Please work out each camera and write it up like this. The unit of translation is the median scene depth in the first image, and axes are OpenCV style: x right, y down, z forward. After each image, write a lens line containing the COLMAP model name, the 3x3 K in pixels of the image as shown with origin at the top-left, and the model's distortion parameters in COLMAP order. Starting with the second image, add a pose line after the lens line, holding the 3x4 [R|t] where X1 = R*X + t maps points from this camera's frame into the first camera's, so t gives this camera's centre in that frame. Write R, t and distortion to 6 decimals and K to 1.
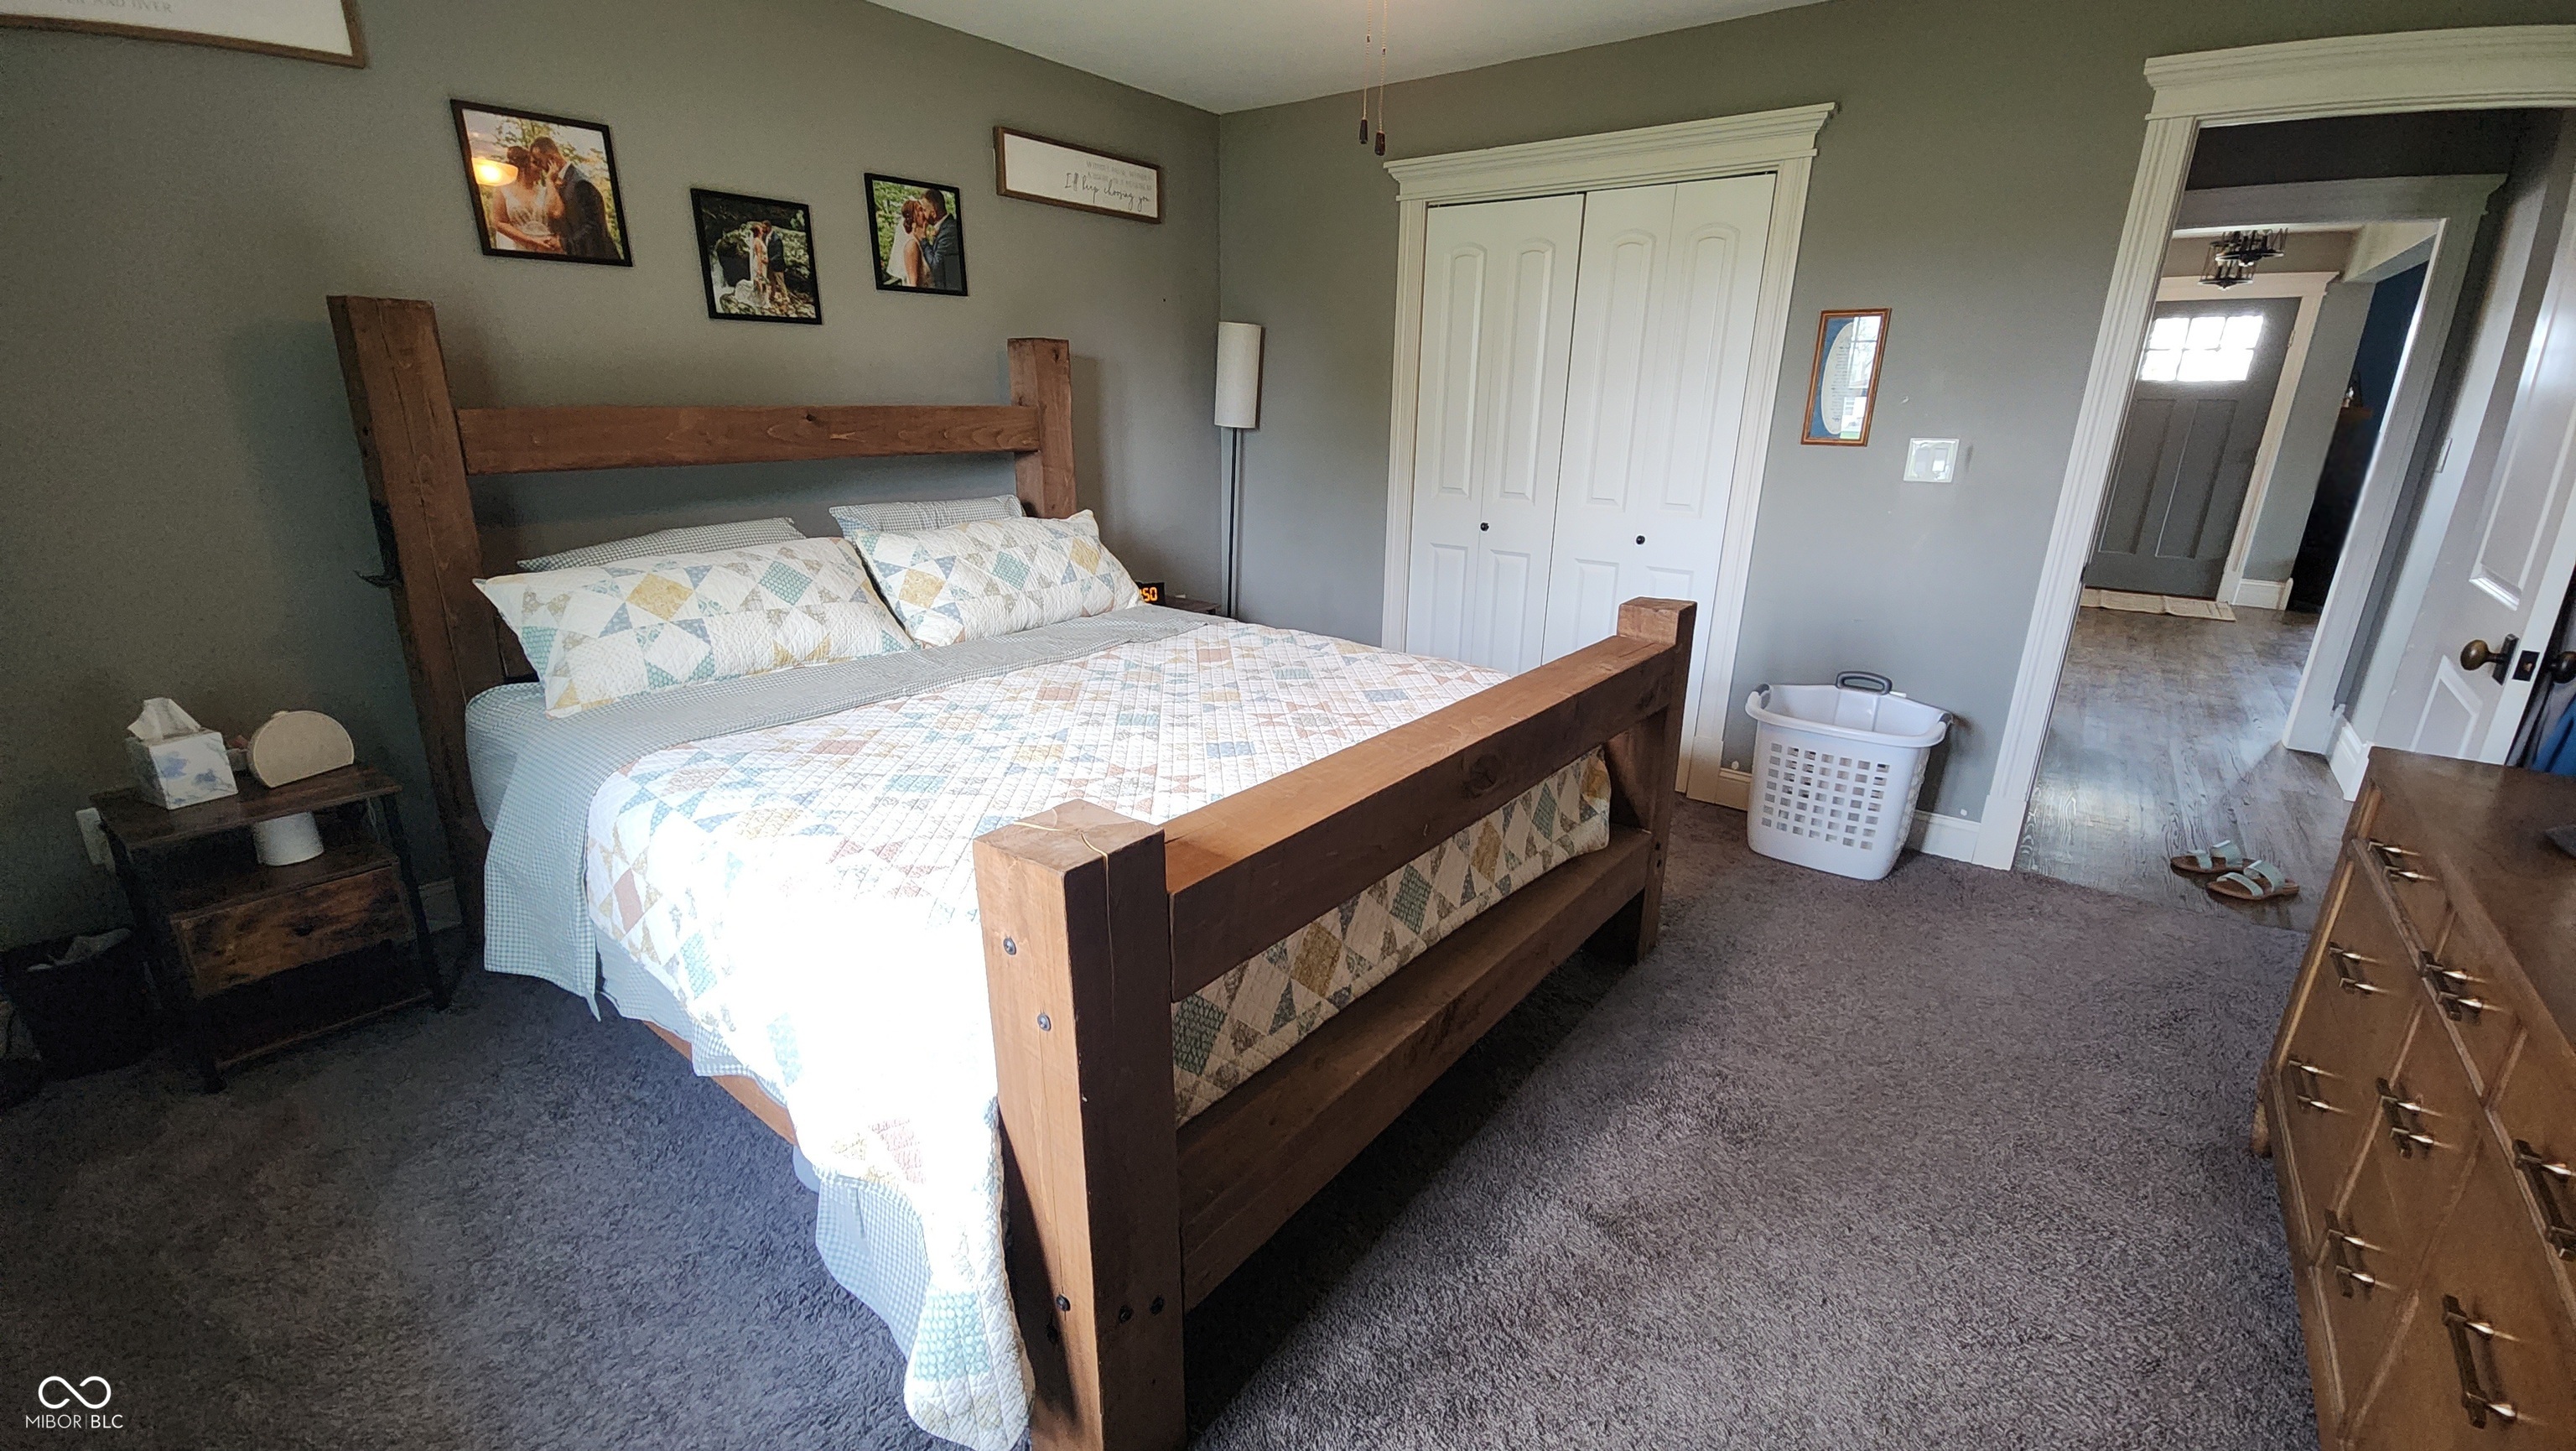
lens RADIAL K [[1050.1, 0, 1288.2], [0, 1050.1, 739.2], [0, 0, 1]] dist [0.008185, -0.004964]
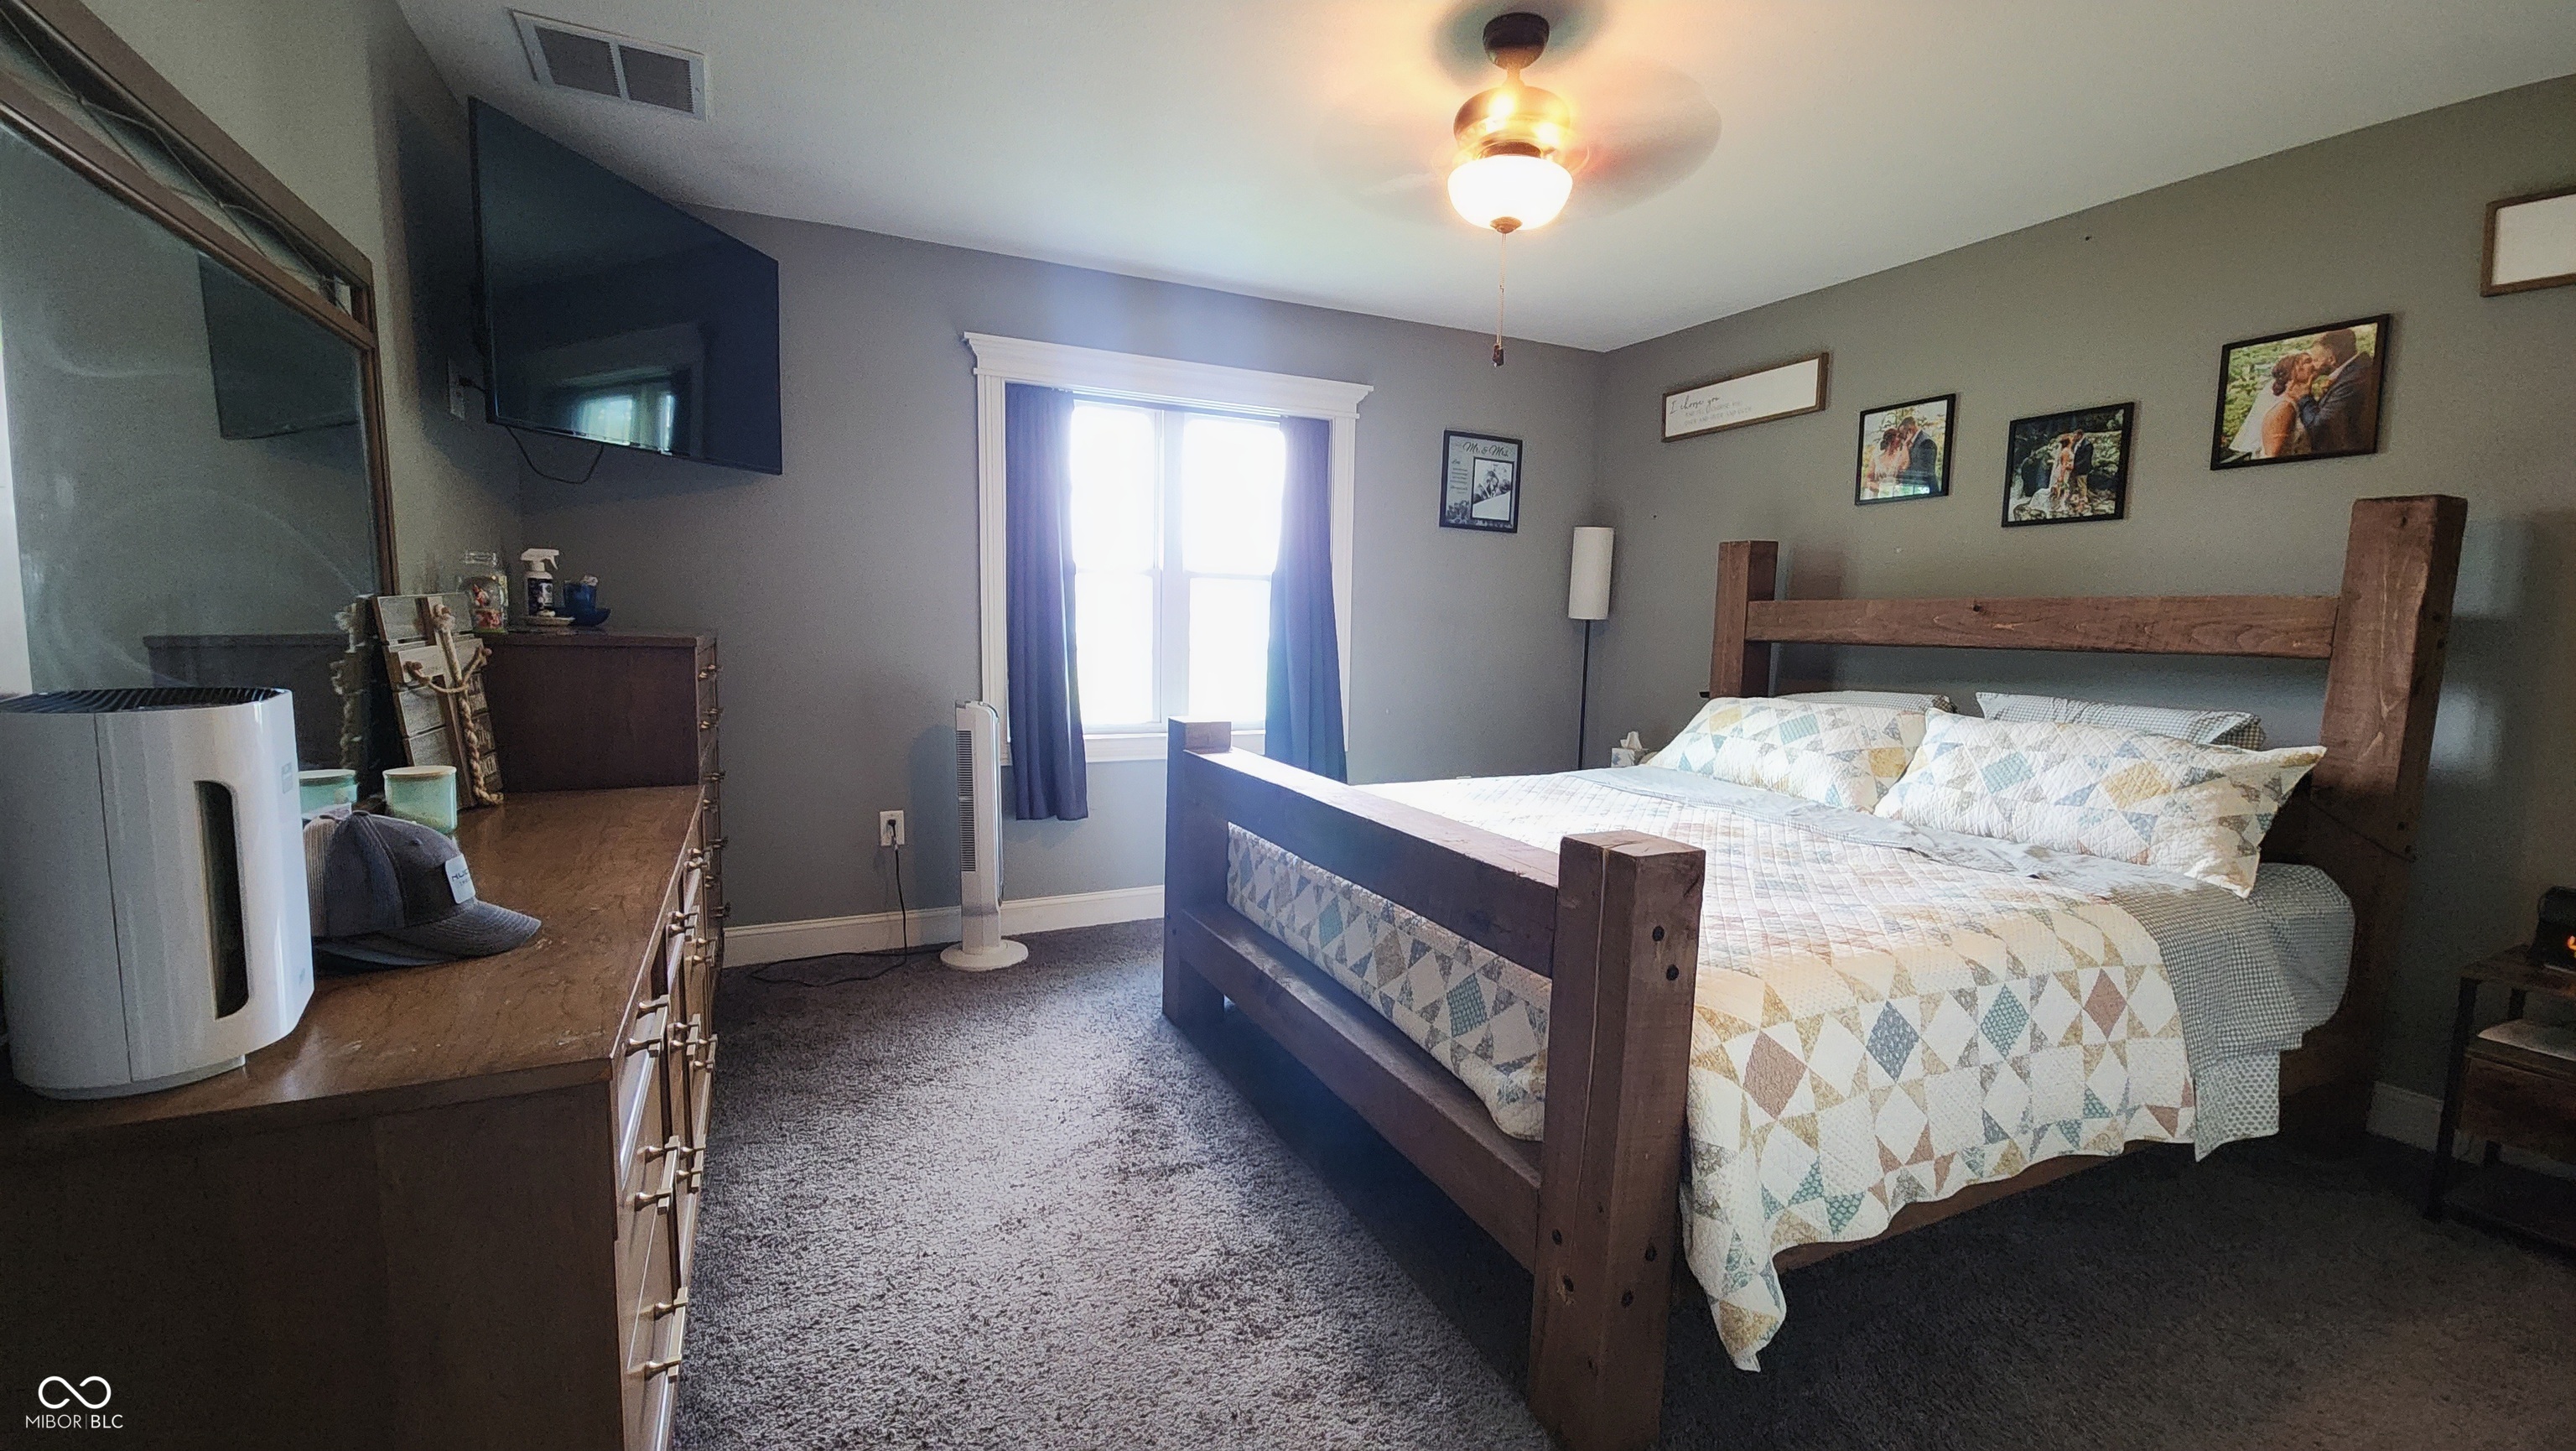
lens RADIAL K [[1050.1, 0, 1288.2], [0, 1050.1, 739.2], [0, 0, 1]] dist [0.008185, -0.004964]
pose [[-0.435580, 0.082573, -0.896355, 0.782785], [-0.305437, 0.923147, 0.233467, -0.211149], [0.846746, 0.375474, -0.376884, 0.828941]]
